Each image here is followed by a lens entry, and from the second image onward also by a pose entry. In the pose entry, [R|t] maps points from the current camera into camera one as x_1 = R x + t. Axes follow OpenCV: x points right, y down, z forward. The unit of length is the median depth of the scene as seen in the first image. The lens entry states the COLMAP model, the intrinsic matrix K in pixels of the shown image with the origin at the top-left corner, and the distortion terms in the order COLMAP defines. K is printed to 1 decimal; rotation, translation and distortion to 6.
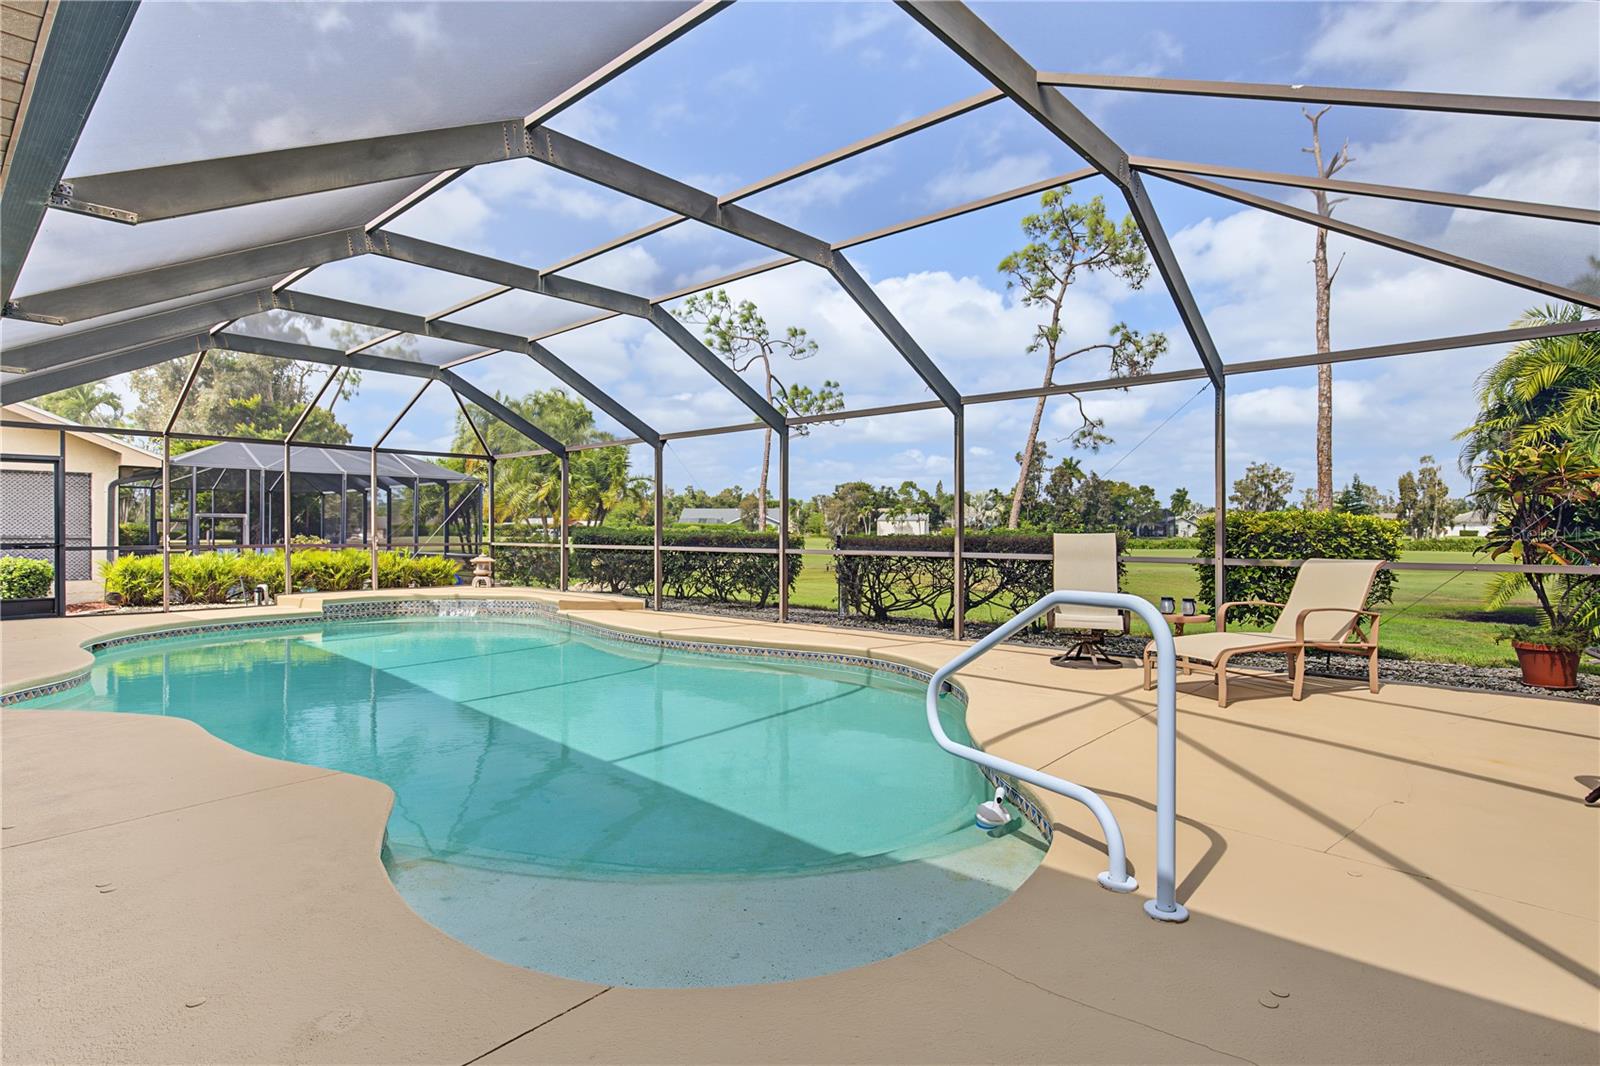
lens RADIAL K [[825.4, 0, 814.8], [0, 825.4, 530.4], [0, 0, 1]] dist [0.002615, -0.000962]
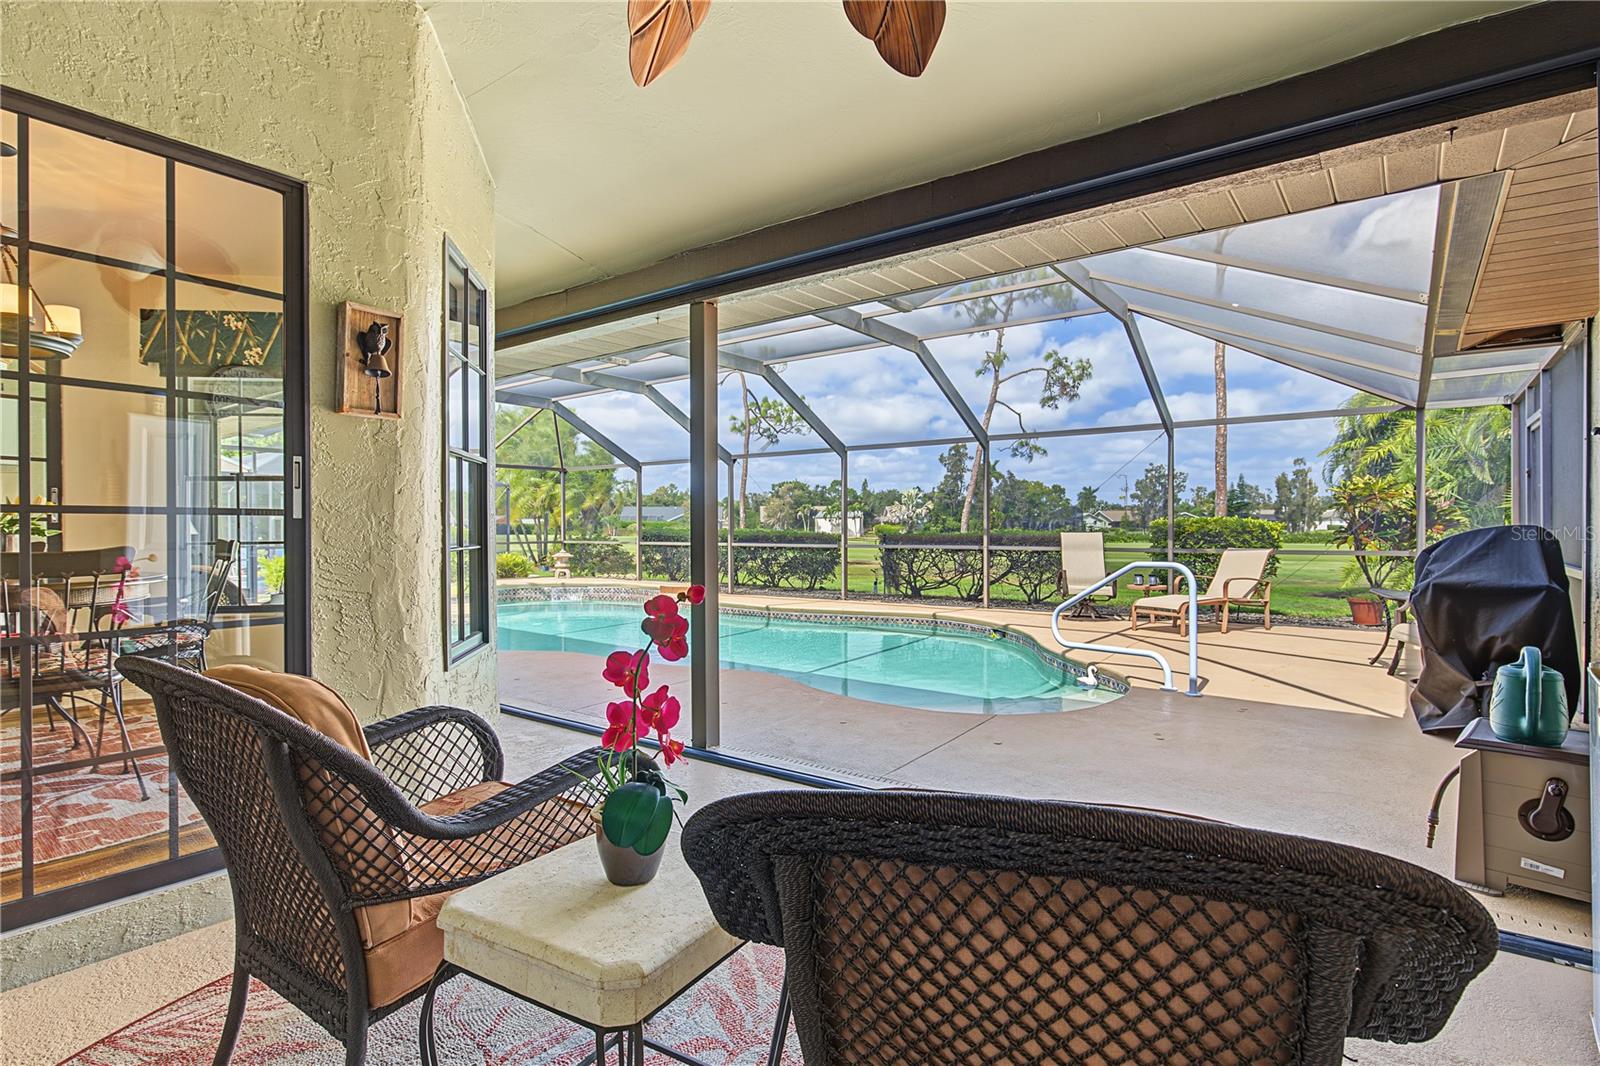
lens RADIAL K [[825.4, 0, 801.0], [0, 825.4, 529.9], [0, 0, 1]] dist [0.002615, -0.000962]
pose [[0.995554, -0.004423, 0.094088, -0.156603], [0.004030, 0.999982, 0.004370, -0.004756], [-0.094105, -0.003972, 0.995554, -0.213753]]
